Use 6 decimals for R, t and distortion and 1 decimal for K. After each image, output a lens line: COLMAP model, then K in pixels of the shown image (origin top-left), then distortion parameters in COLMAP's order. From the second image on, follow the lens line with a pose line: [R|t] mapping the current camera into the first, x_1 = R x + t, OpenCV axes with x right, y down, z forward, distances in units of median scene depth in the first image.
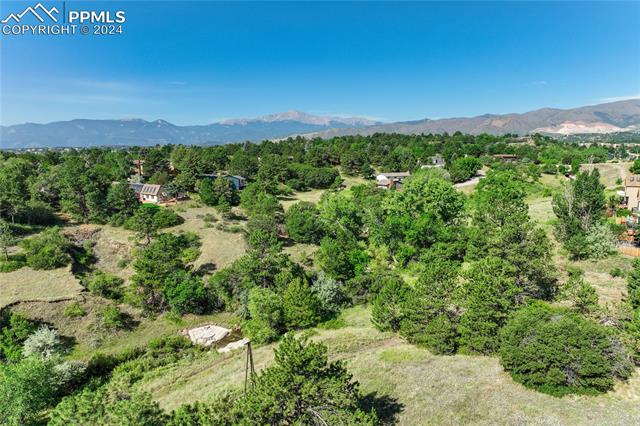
lens RADIAL K [[443.8, 0, 320.0], [0, 443.8, 213.0], [0, 0, 1]] dist [0.005213, 0.003824]
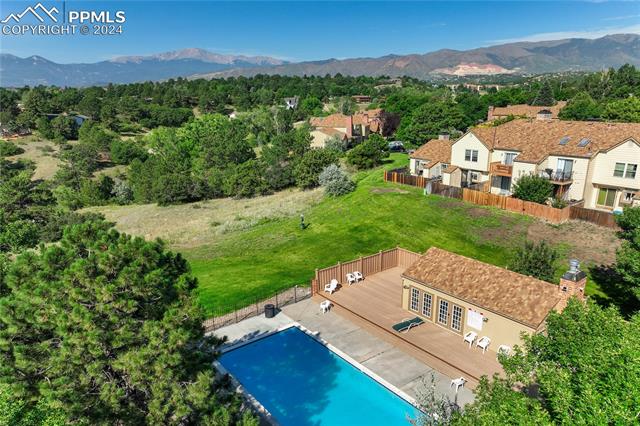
lens RADIAL K [[443.8, 0, 320.0], [0, 443.8, 213.0], [0, 0, 1]] dist [0.005213, 0.003824]
pose [[0.979510, -0.055659, 0.193553, 0.225839], [0.030714, 0.991094, 0.129570, 0.046690], [-0.199041, -0.120971, 0.972496, -0.350606]]
